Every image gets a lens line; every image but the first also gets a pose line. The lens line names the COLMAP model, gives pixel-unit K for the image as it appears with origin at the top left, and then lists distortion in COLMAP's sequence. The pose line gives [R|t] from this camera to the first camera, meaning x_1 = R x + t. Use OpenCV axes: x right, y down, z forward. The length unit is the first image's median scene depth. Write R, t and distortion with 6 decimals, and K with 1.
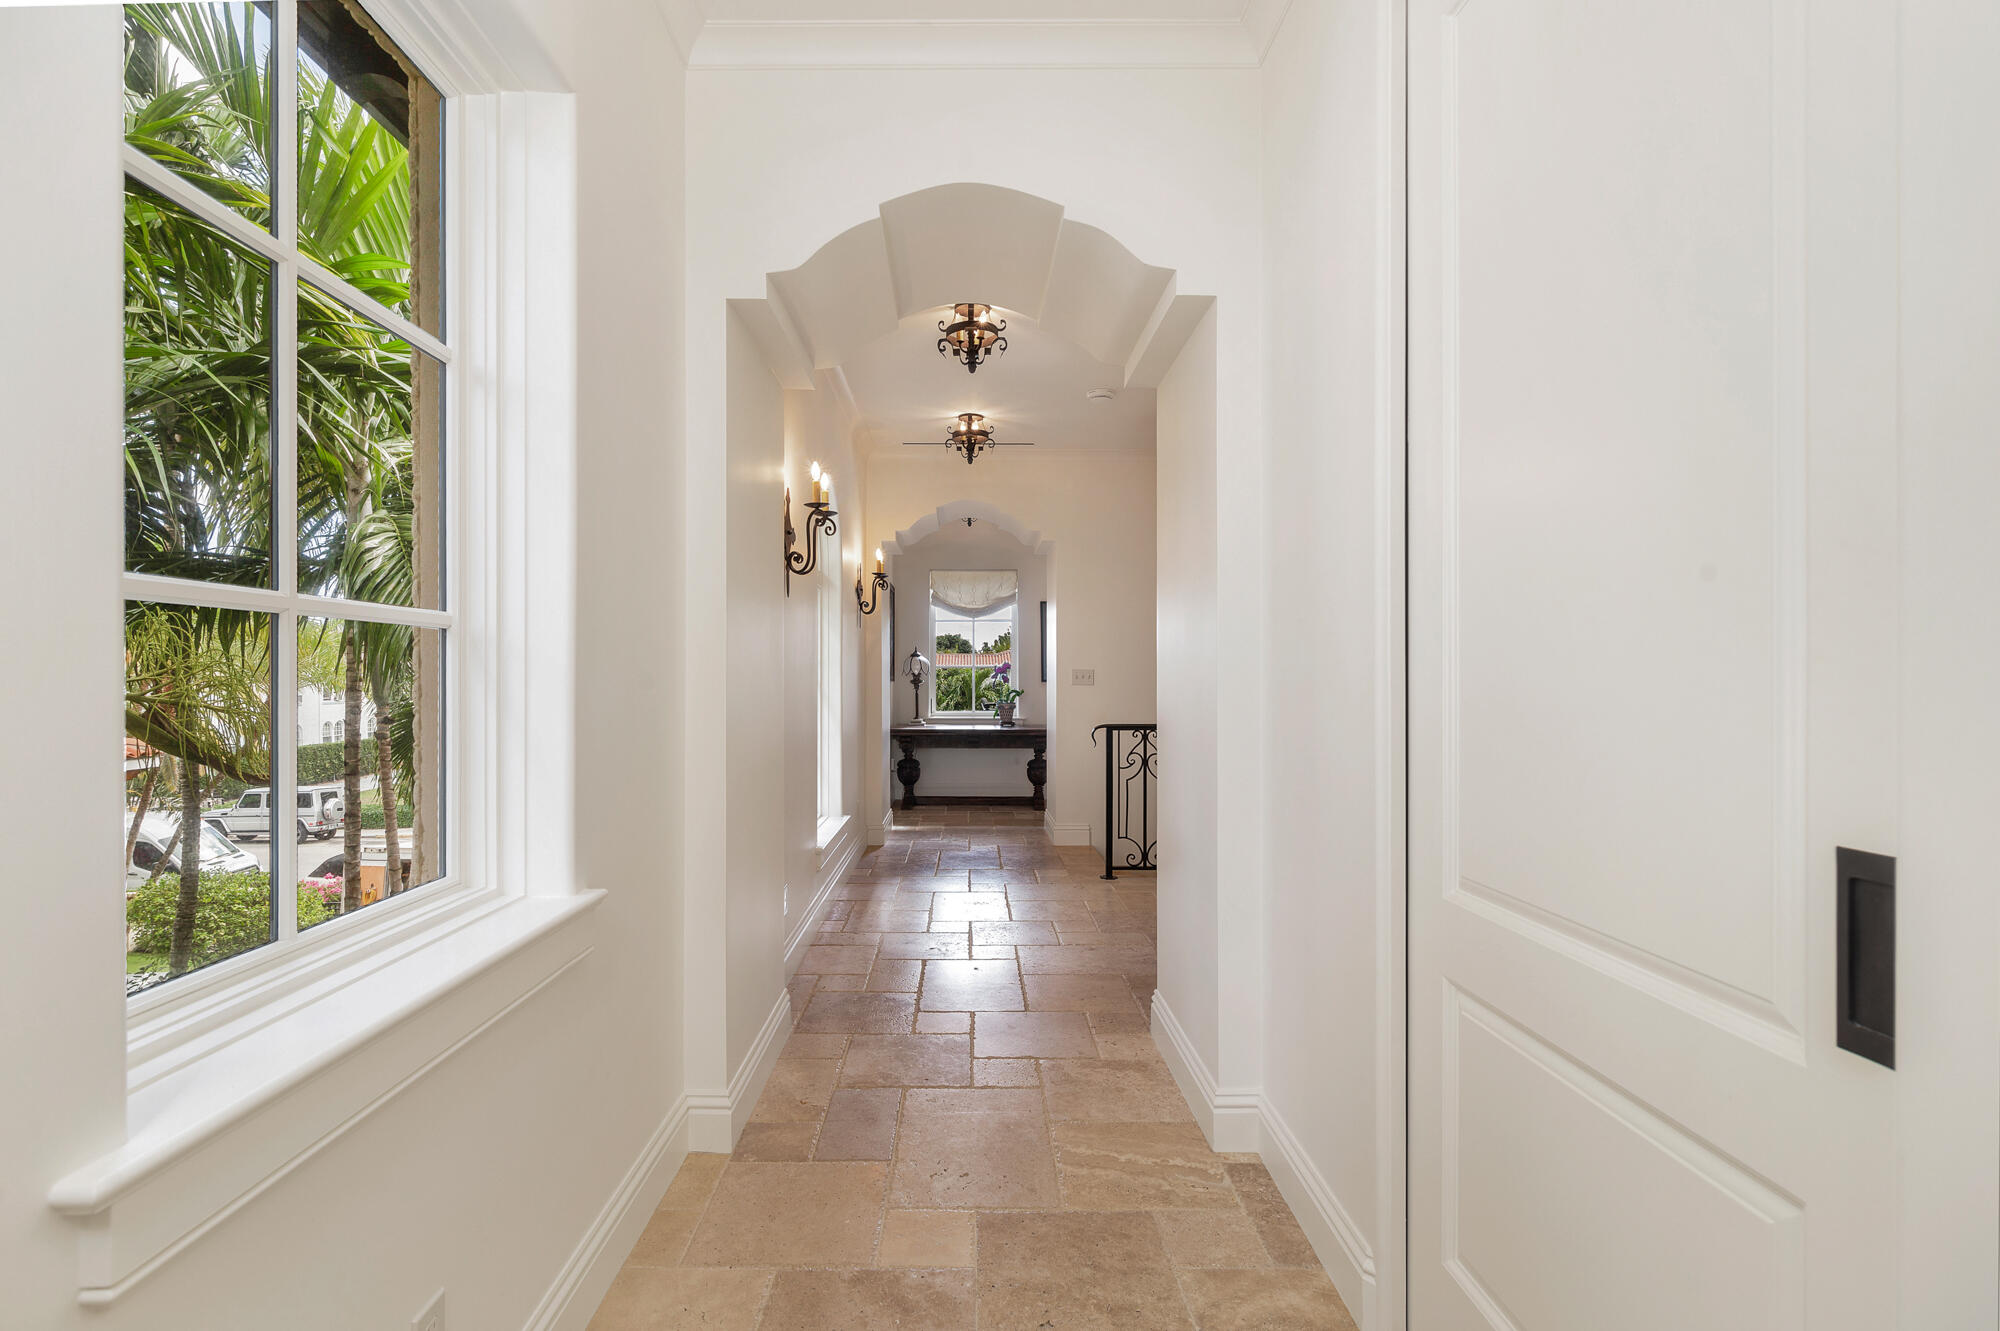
lens RADIAL K [[1027.8, 0, 1008.9], [0, 1027.8, 676.0], [0, 0, 1]] dist [0.002814, -0.000152]
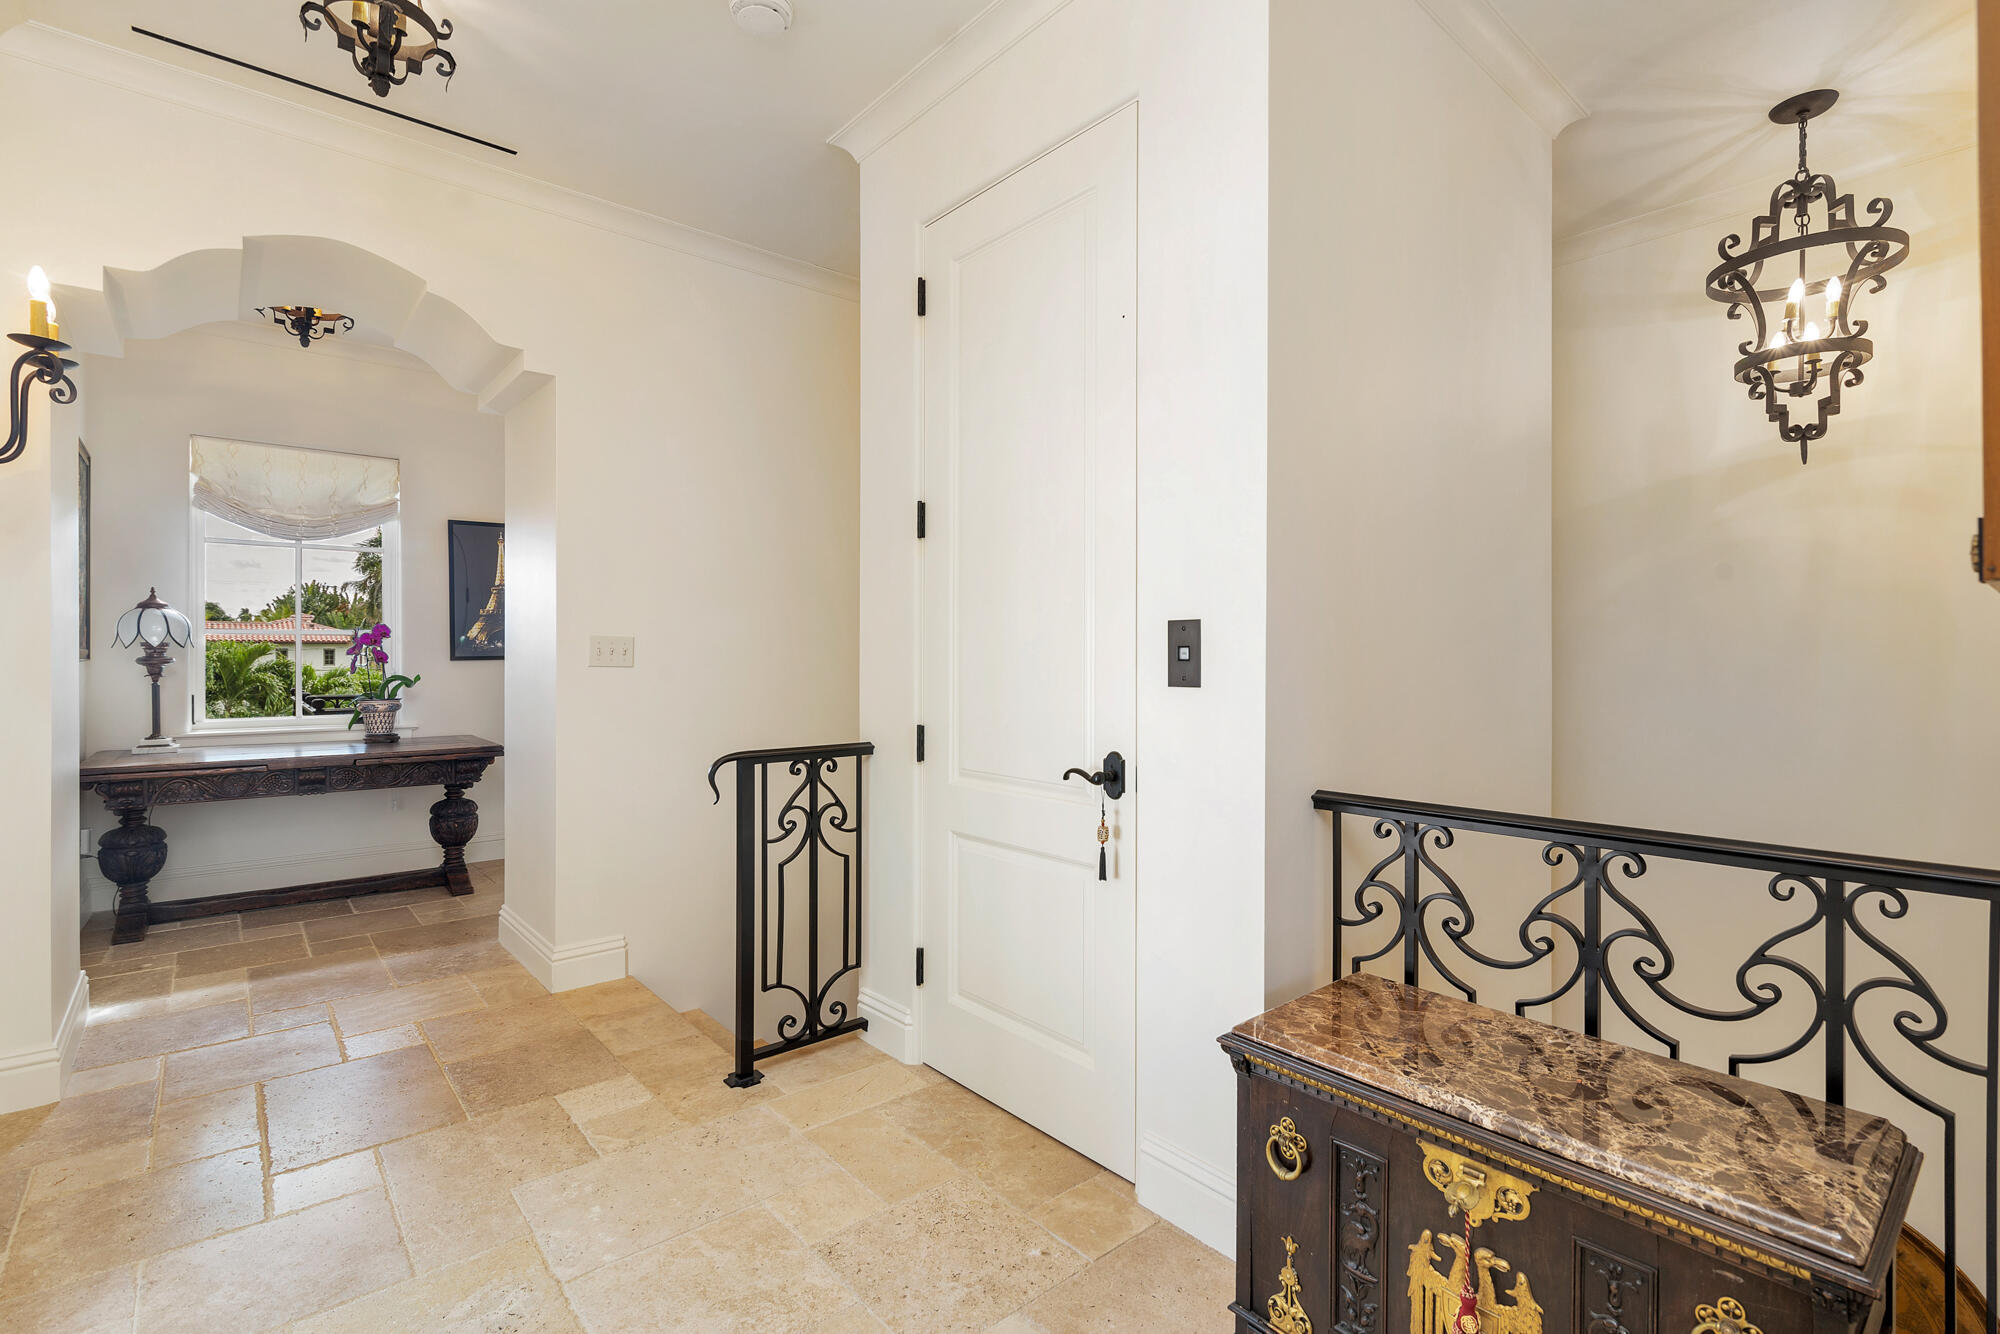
lens RADIAL K [[916.3, 0, 998.8], [0, 916.3, 657.8], [0, 0, 1]] dist [0.002347, -0.000144]
pose [[0.778328, -0.001474, 0.627856, -0.054217], [-0.001388, 0.999991, 0.004068, 0.001563], [-0.627857, -0.004038, 0.778319, 0.436989]]
